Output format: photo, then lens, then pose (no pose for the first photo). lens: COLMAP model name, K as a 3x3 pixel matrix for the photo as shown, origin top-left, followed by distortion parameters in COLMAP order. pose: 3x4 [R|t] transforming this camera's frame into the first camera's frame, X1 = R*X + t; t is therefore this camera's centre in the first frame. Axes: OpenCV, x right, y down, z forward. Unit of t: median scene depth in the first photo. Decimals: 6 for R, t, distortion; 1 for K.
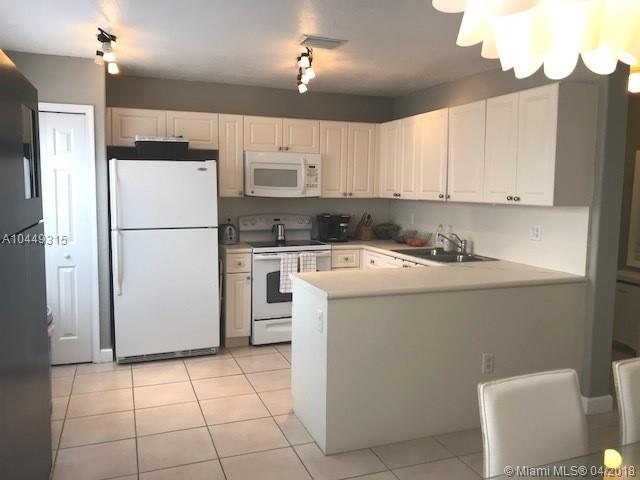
lens RADIAL K [[529.0, 0, 318.9], [0, 529.0, 242.6], [0, 0, 1]] dist [0.018480, -0.025323]
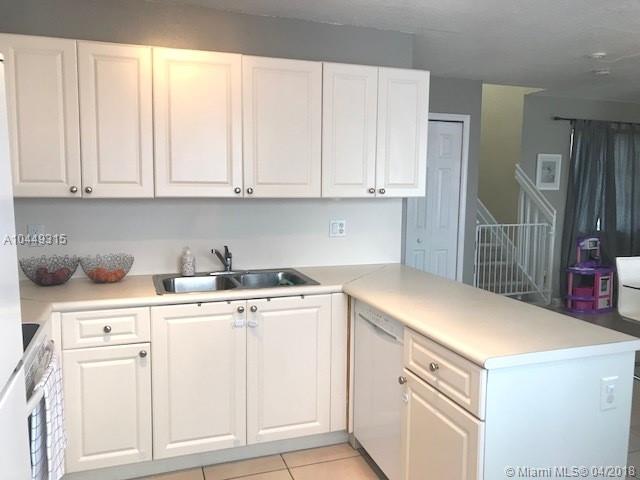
lens RADIAL K [[529.0, 0, 317.3], [0, 529.0, 237.9], [0, 0, 1]] dist [0.018480, -0.025323]
pose [[0.028393, -0.118933, 0.992496, -0.593319], [0.092818, 0.988921, 0.115849, -0.135843], [-0.995278, 0.088832, 0.039118, 1.248513]]
